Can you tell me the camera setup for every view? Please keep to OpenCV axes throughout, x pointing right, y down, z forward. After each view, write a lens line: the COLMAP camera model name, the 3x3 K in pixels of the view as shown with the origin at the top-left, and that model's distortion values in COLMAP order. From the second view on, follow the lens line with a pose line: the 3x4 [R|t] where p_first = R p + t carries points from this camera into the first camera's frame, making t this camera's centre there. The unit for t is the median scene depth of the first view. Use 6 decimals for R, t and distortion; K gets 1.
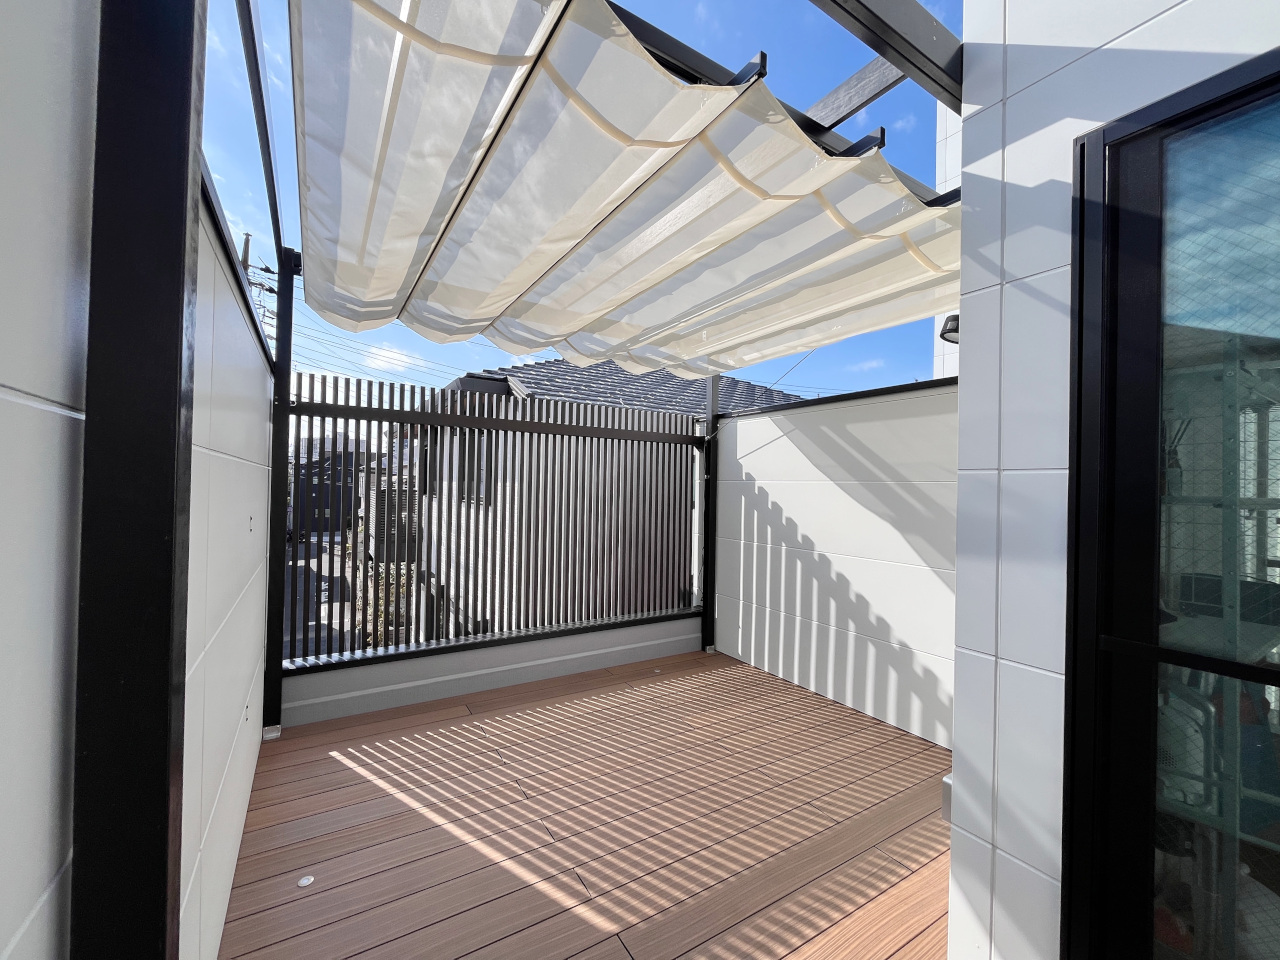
lens RADIAL K [[516.1, 0, 631.9], [0, 516.1, 481.1], [0, 0, 1]] dist [-0.000035, -0.000747]
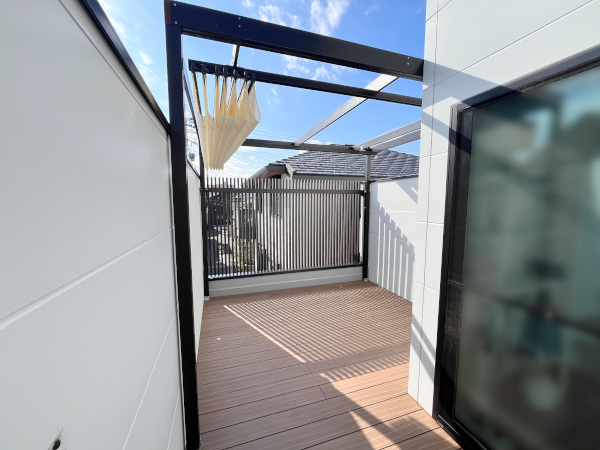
lens RADIAL K [[241.9, 0, 297.1], [0, 241.9, 225.8], [0, 0, 1]] dist [-0.000035, -0.000747]
pose [[0.973535, 0.001311, -0.228535, 0.095167], [0.023302, 0.994203, 0.104966, -0.049916], [0.227347, -0.107514, 0.967861, -0.138422]]
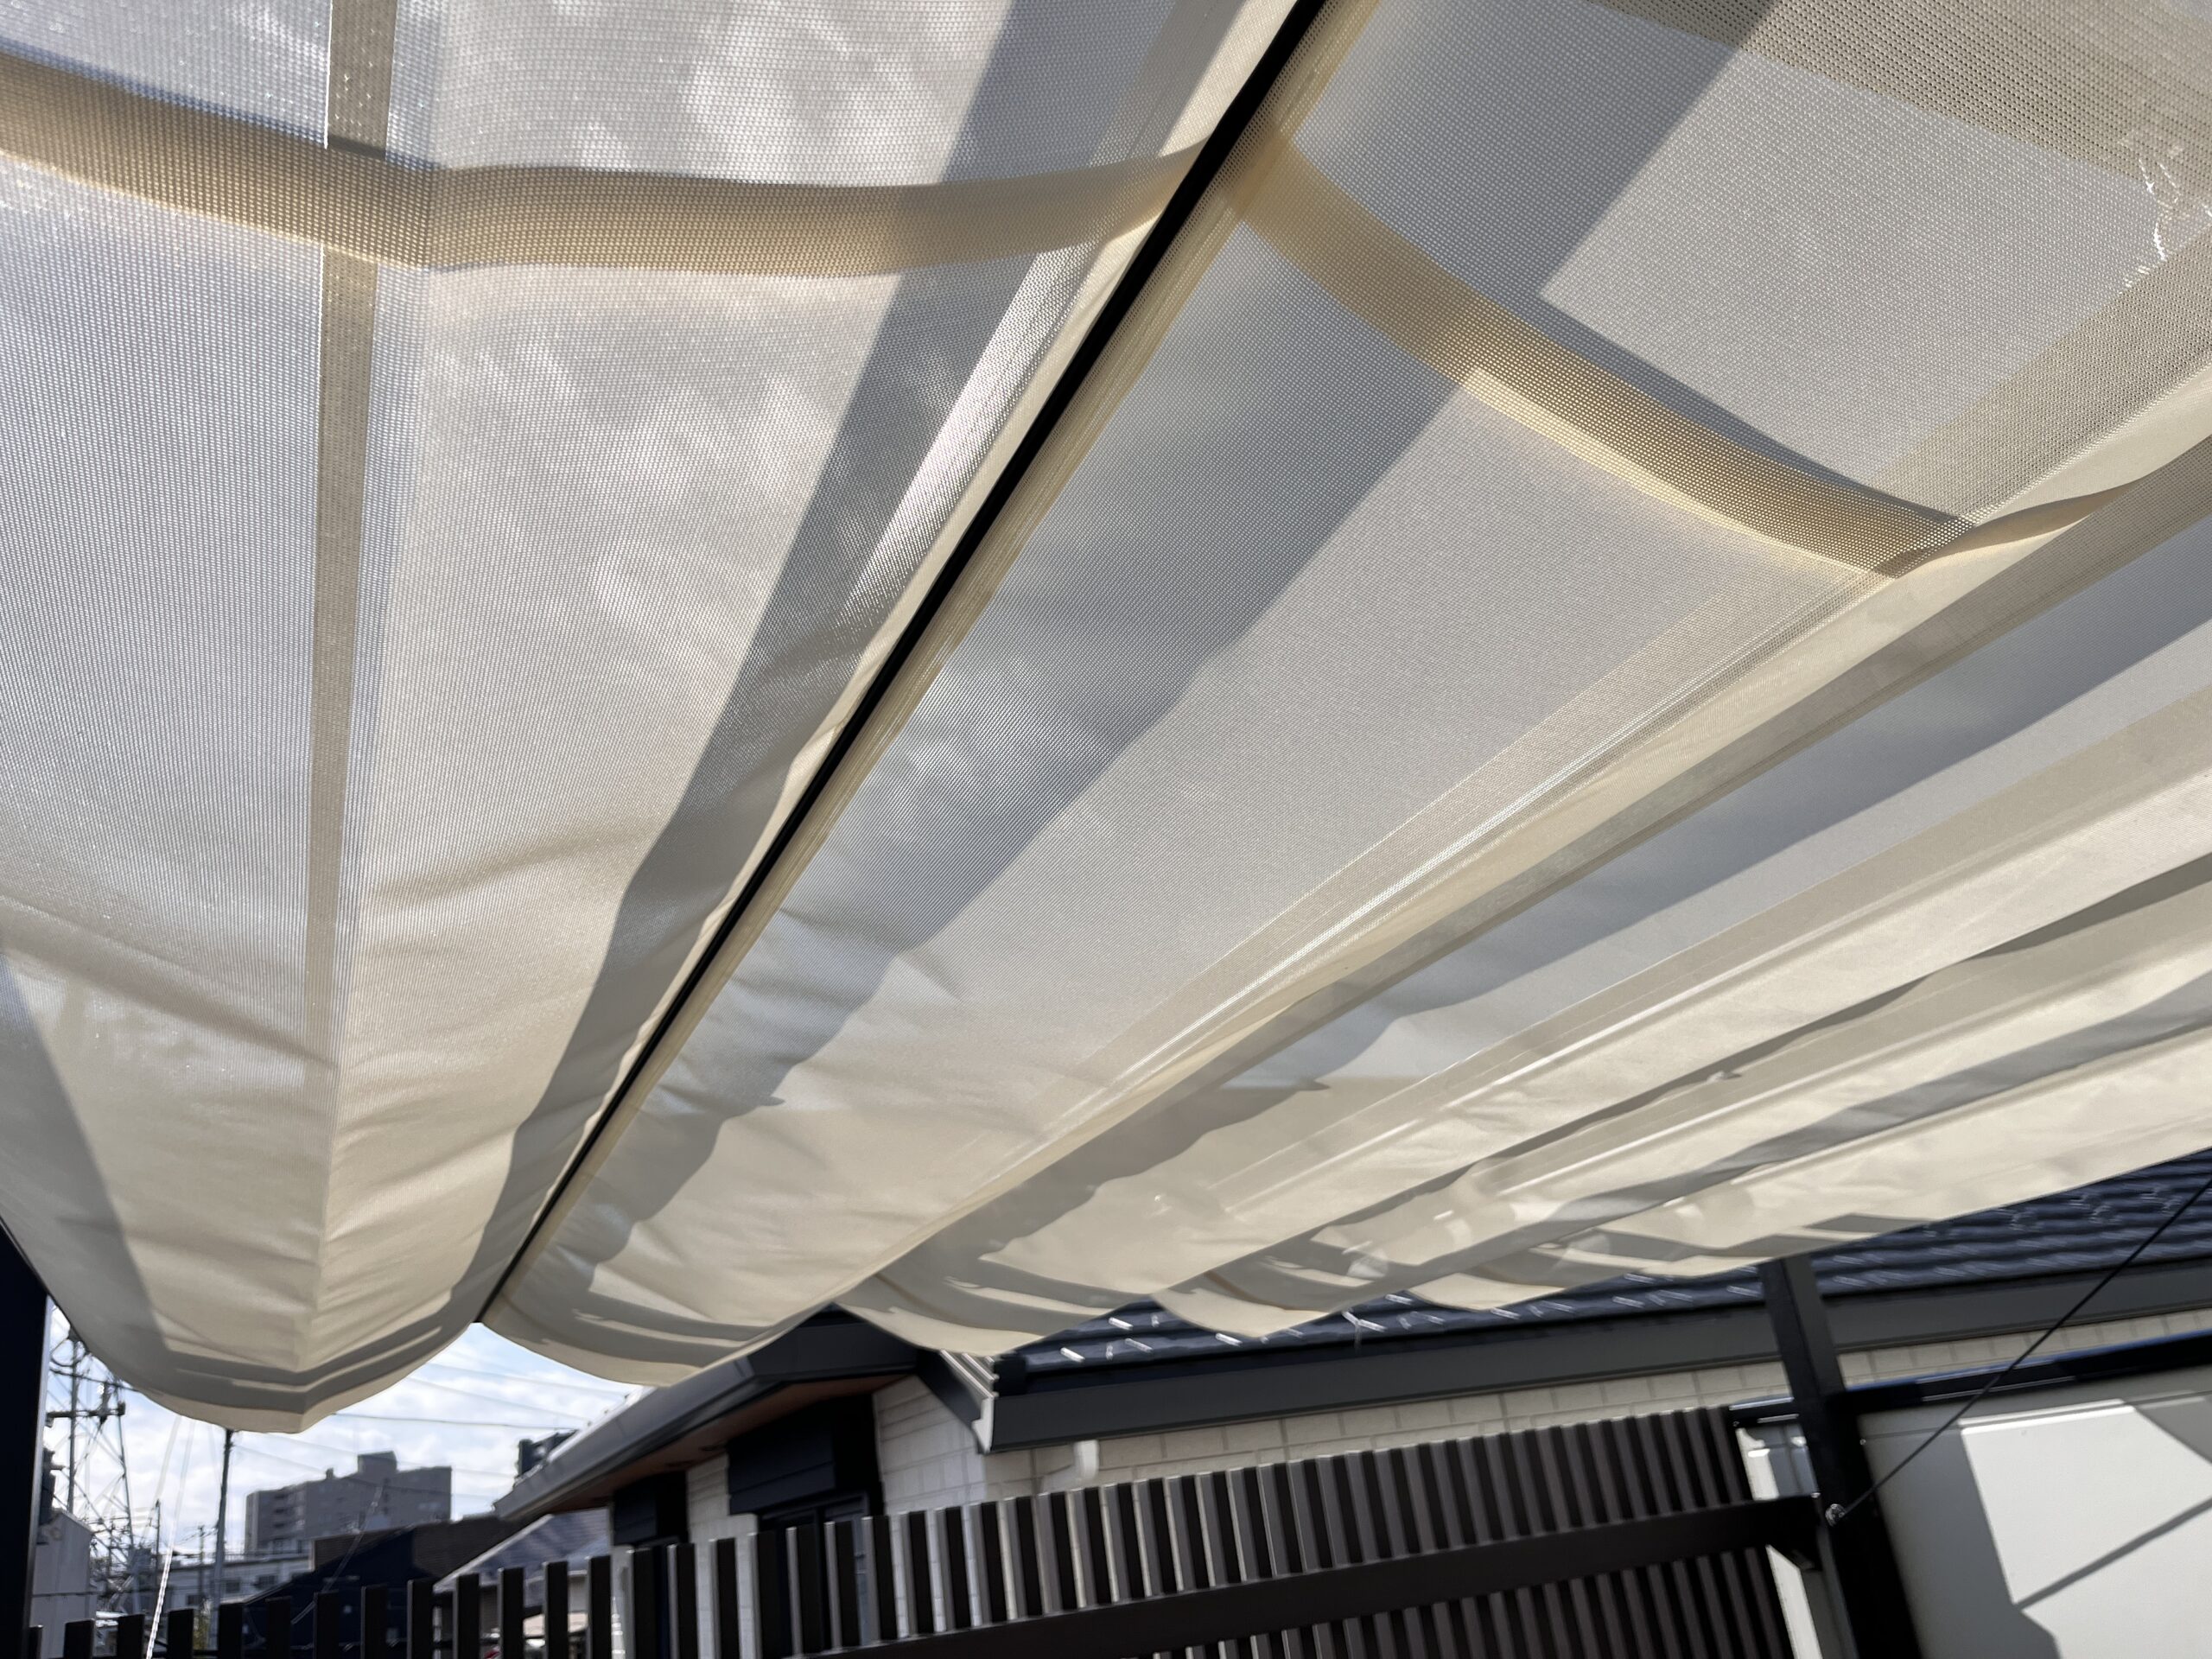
lens RADIAL K [[1681.2, 0, 1114.3], [0, 1681.2, 830.5], [0, 0, 1]] dist [-0.004305, -0.001330]
pose [[0.980491, -0.185645, -0.064593, -0.054625], [0.149940, 0.918885, -0.364923, -0.131201], [0.127100, 0.348119, 0.928794, 0.169070]]
